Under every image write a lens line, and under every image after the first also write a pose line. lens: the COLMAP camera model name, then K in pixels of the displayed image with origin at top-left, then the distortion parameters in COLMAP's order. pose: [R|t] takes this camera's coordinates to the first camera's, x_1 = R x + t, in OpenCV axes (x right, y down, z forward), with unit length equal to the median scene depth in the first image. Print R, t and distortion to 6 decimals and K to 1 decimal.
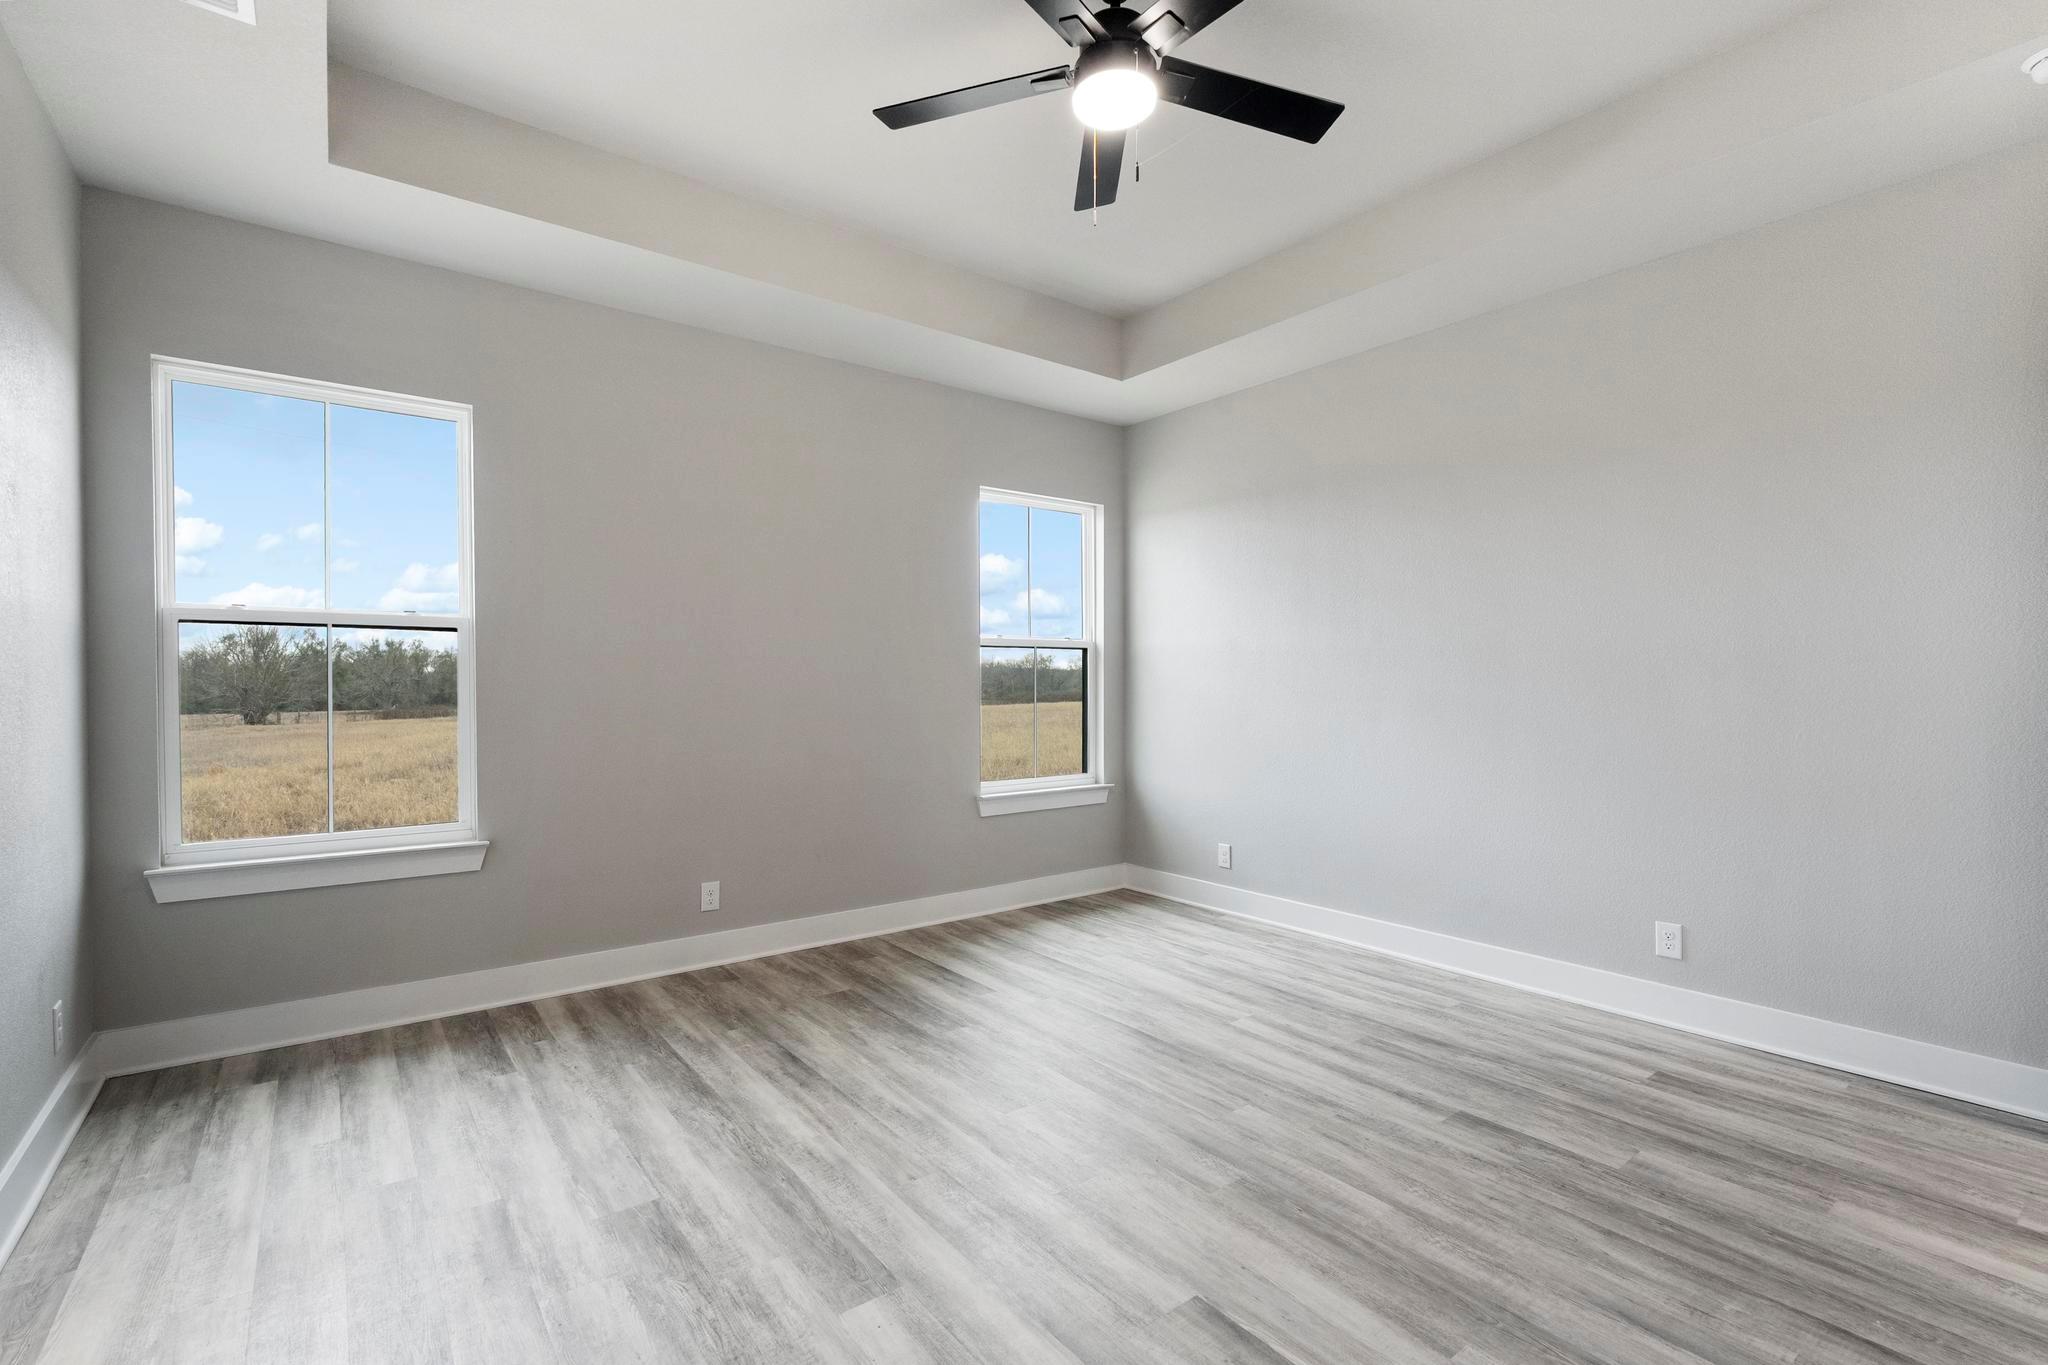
lens RADIAL K [[905.9, 0, 1013.3], [0, 905.9, 693.1], [0, 0, 1]] dist [-0.002689, -0.000468]
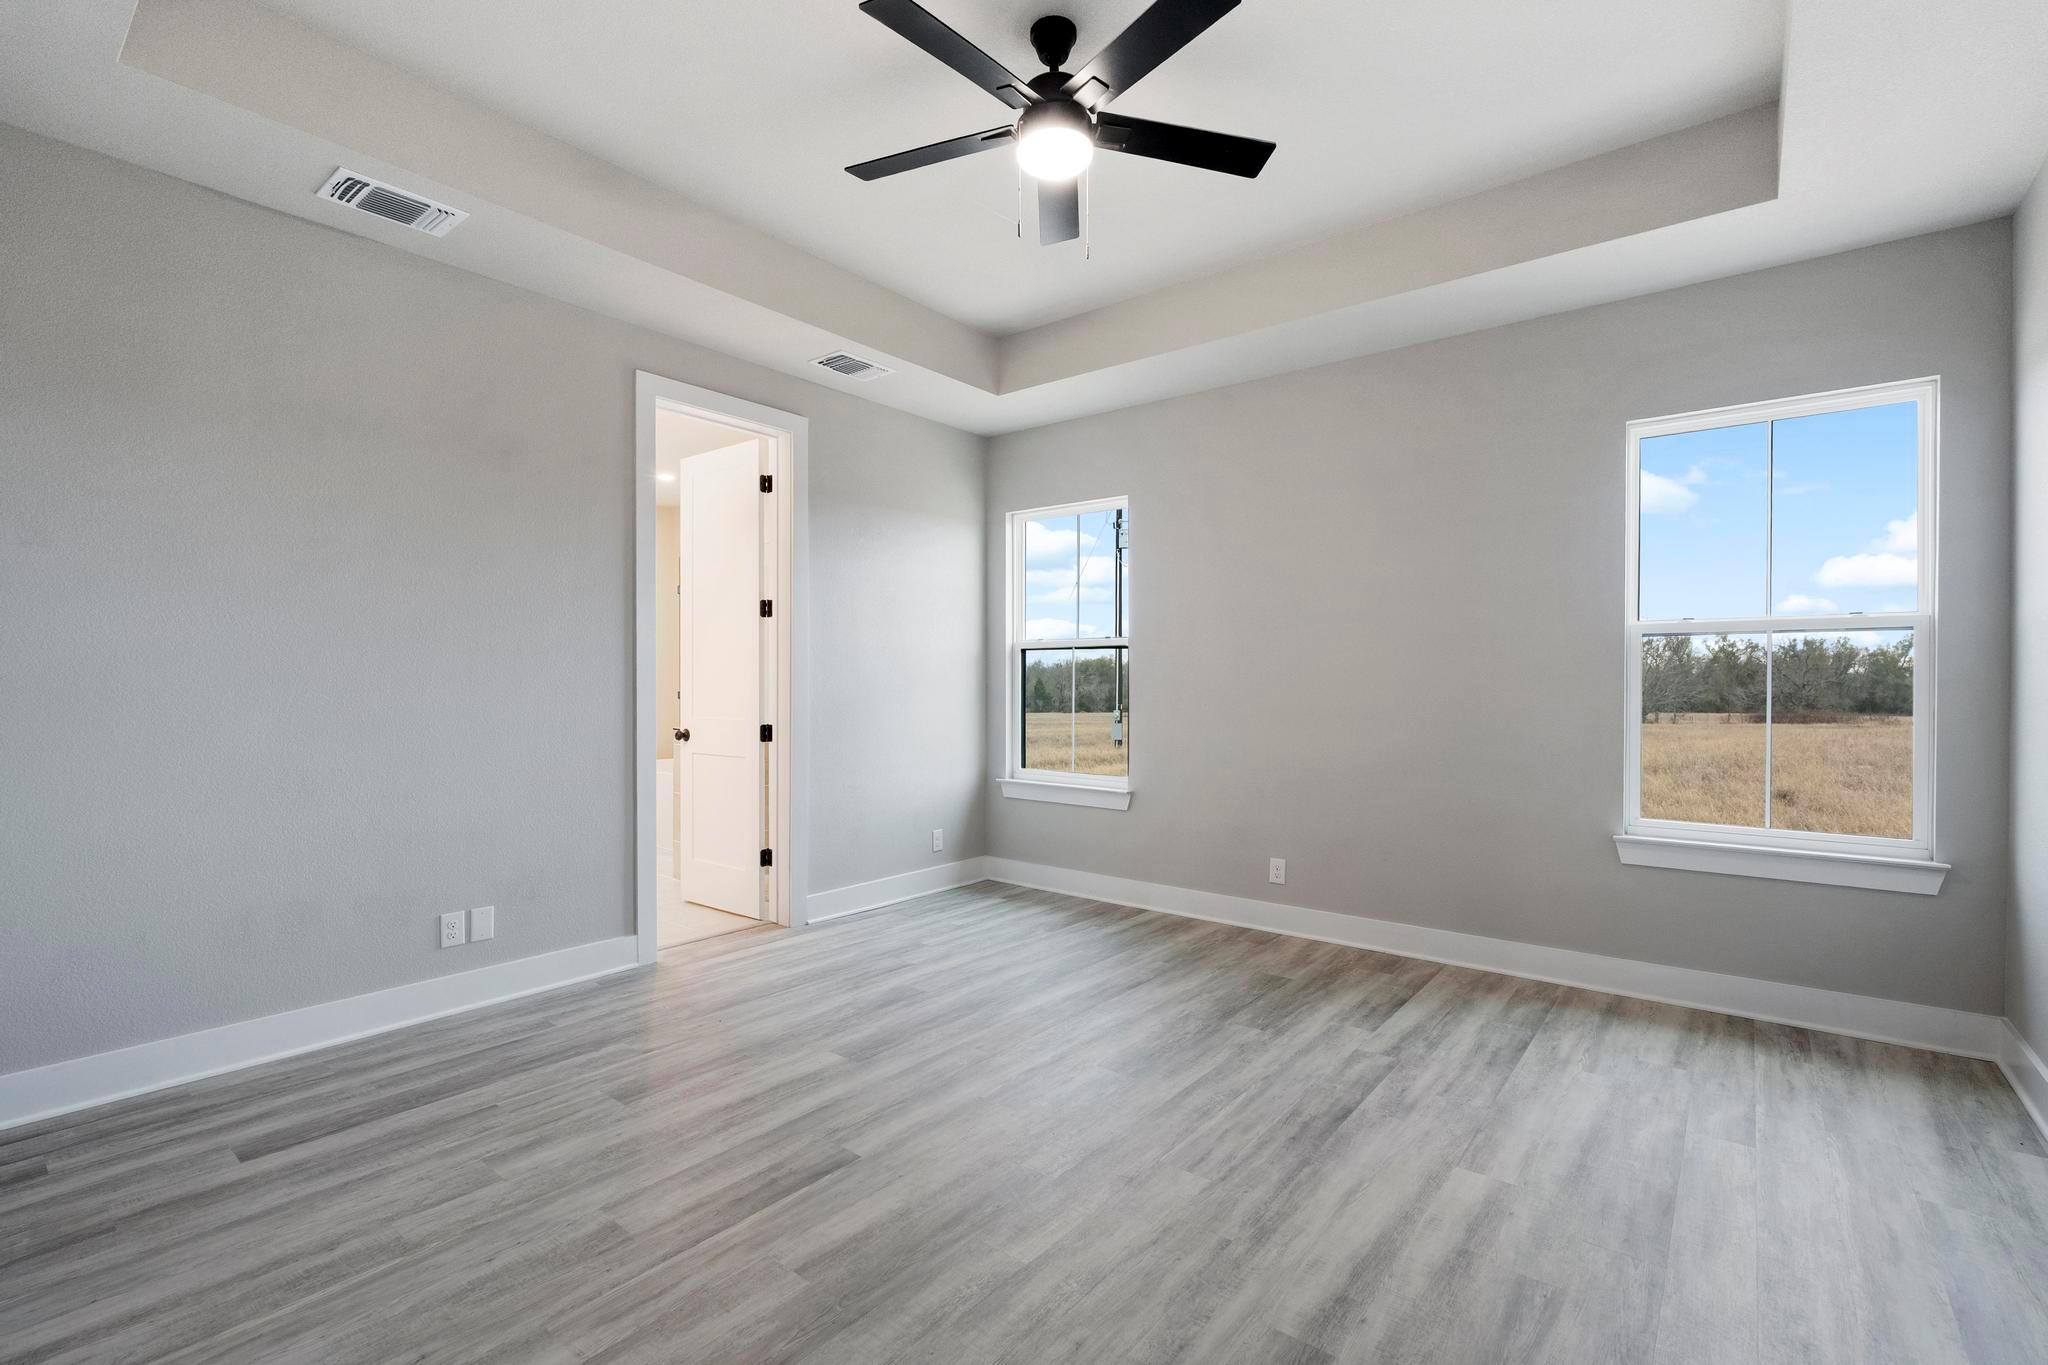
lens RADIAL K [[905.9, 0, 1020.0], [0, 905.9, 678.5], [0, 0, 1]] dist [-0.002689, -0.000468]
pose [[0.247924, -0.003674, -0.968772, 0.738666], [-0.014324, 0.999870, -0.007457, -0.003145], [0.968674, 0.015725, 0.247839, 0.436387]]
